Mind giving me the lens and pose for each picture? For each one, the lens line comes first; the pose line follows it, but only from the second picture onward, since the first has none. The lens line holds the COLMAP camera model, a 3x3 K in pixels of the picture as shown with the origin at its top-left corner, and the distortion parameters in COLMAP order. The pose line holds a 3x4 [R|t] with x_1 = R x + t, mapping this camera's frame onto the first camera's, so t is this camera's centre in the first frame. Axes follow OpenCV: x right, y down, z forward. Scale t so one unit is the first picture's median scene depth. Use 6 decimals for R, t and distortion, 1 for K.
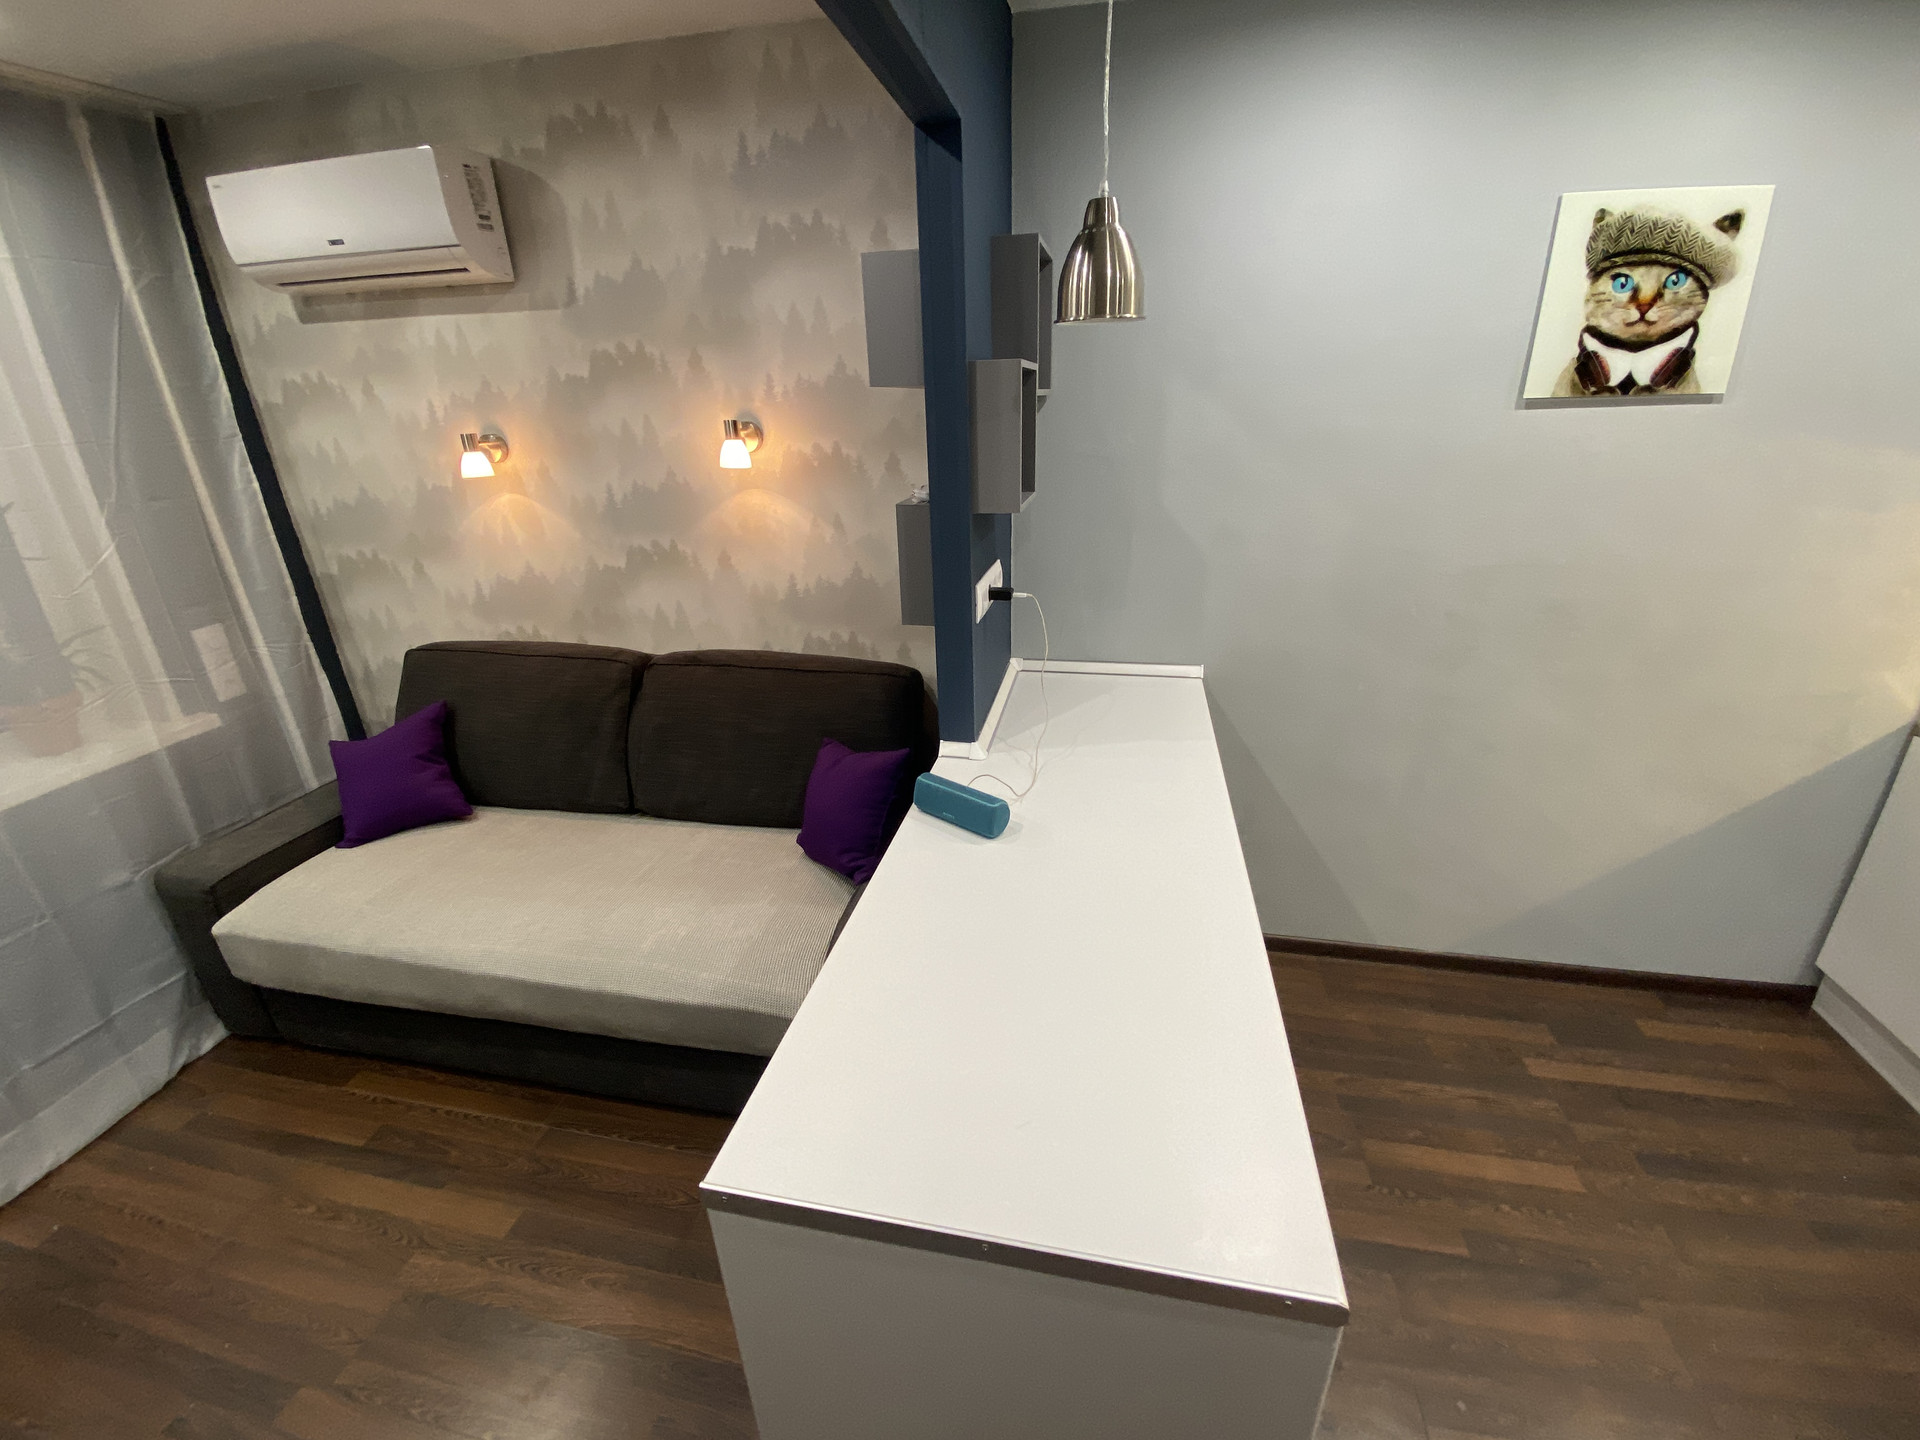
lens RADIAL K [[778.4, 0, 959.7], [0, 778.4, 721.3], [0, 0, 1]] dist [0.014684, -0.017298]
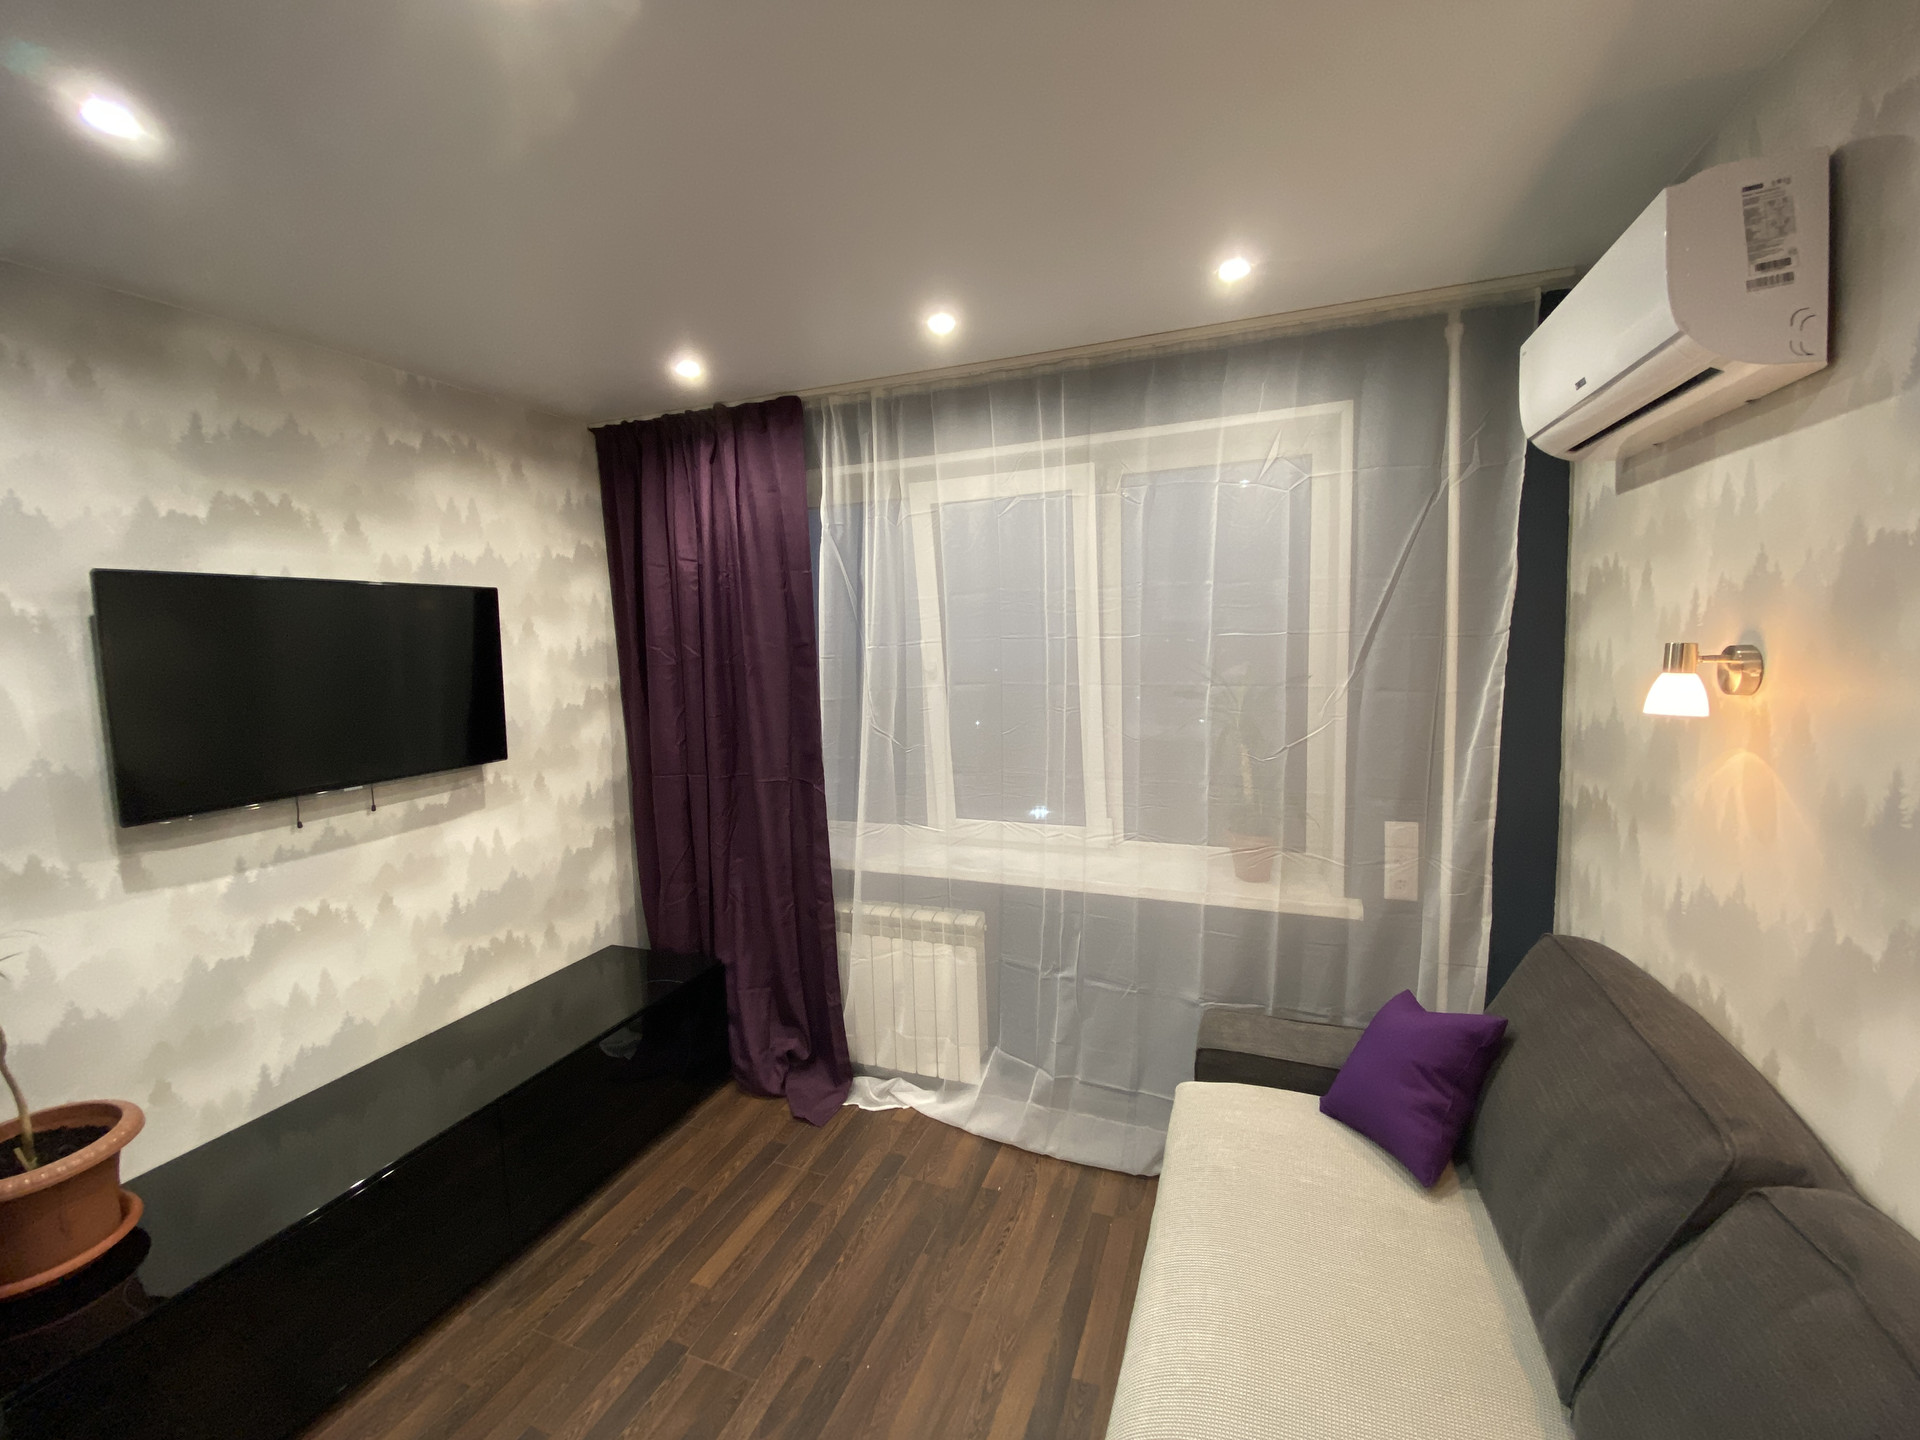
lens RADIAL K [[778.4, 0, 958.3], [0, 778.4, 714.4], [0, 0, 1]] dist [0.014684, -0.017298]
pose [[-0.179706, 0.131957, -0.974830, 0.039735], [-0.337365, 0.922598, 0.187078, -0.285613], [0.924062, 0.362493, -0.121279, 0.687485]]
